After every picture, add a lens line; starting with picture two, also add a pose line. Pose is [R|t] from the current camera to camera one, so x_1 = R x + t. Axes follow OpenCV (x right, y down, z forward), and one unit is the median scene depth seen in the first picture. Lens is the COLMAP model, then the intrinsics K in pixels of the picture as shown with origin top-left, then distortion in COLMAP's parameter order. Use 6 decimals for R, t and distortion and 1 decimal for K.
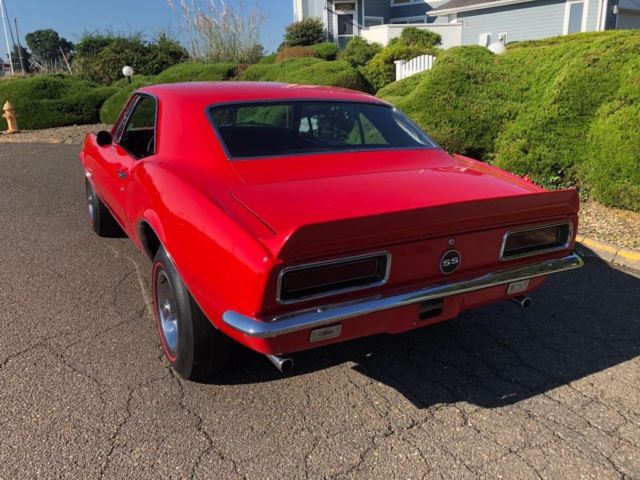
lens RADIAL K [[529.4, 0, 313.7], [0, 529.4, 236.2], [0, 0, 1]] dist [0.023541, -0.003442]
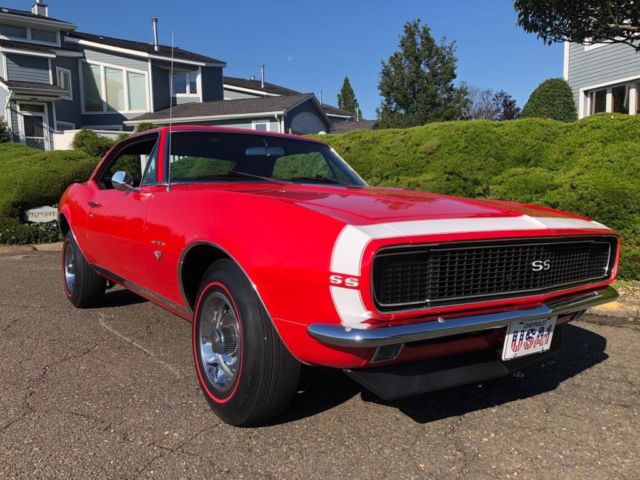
lens RADIAL K [[529.4, 0, 316.9], [0, 529.4, 230.5], [0, 0, 1]] dist [0.023541, -0.003442]
pose [[0.827144, -0.031571, 0.561102, -0.209496], [0.154876, 0.972564, -0.173587, 0.052545], [-0.540227, 0.230483, 0.809340, 0.092991]]
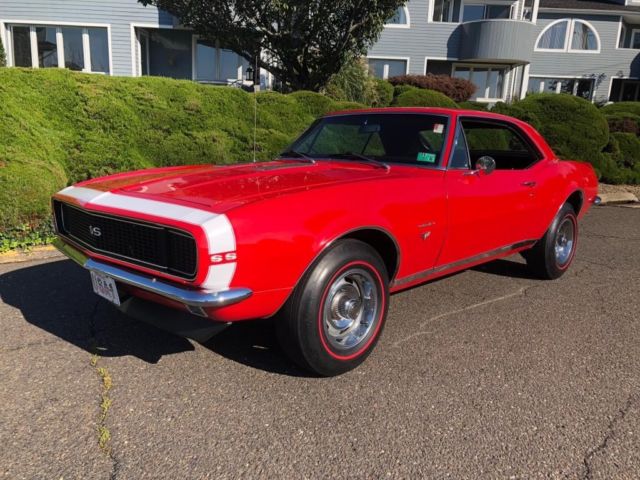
lens RADIAL K [[529.4, 0, 325.3], [0, 529.4, 236.5], [0, 0, 1]] dist [0.023541, -0.003442]
pose [[-0.299457, -0.185249, 0.935953, -0.692077], [0.242720, 0.933906, 0.262502, -0.222966], [-0.922720, 0.305782, -0.234701, 0.883524]]
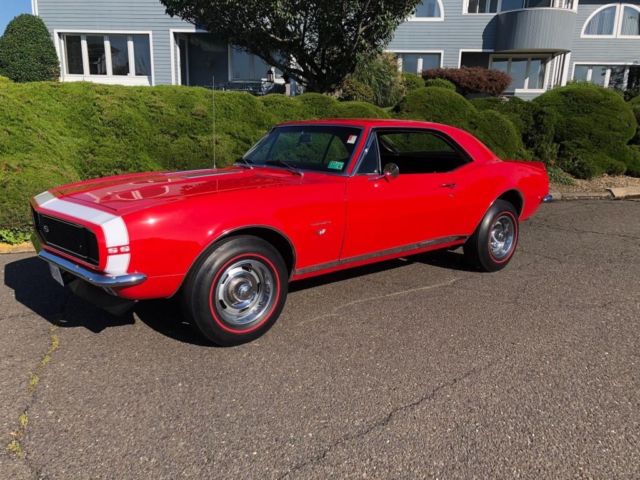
lens RADIAL K [[529.4, 0, 321.0], [0, 529.4, 235.6], [0, 0, 1]] dist [0.023541, -0.003442]
pose [[-0.193755, -0.198538, 0.960751, -0.813166], [0.267205, 0.931605, 0.246402, -0.213358], [-0.943960, 0.304459, -0.127453, 0.765630]]
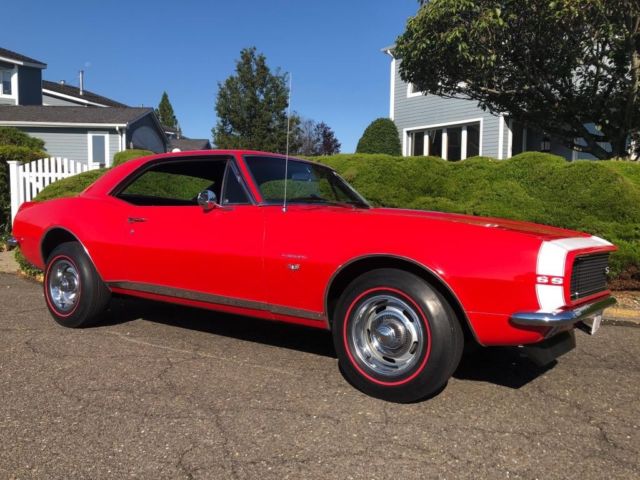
lens RADIAL K [[529.4, 0, 317.1], [0, 529.4, 237.7], [0, 0, 1]] dist [0.023541, -0.003442]
pose [[0.572011, -0.009849, 0.820187, -0.447205], [0.204114, 0.970183, -0.130703, 0.021098], [-0.794444, 0.242175, 0.556966, 0.212055]]
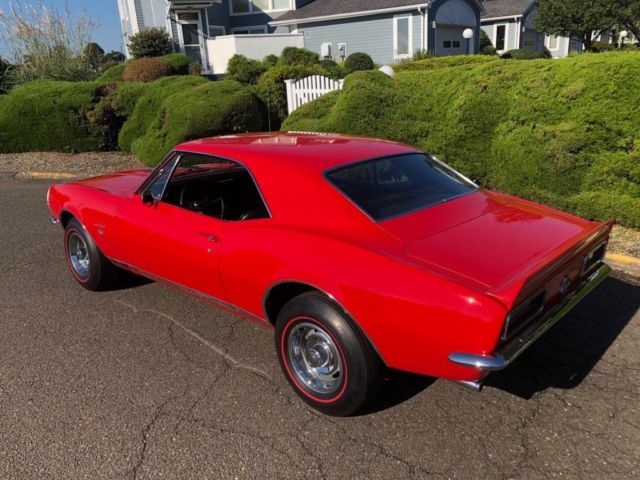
lens RADIAL K [[529.4, 0, 309.8], [0, 529.4, 232.0], [0, 0, 1]] dist [0.023541, -0.003442]
pose [[0.947868, -0.111500, 0.298520, -0.238279], [0.113494, 0.993481, 0.010704, -0.055912], [-0.297768, 0.023734, 0.954343, -0.028045]]
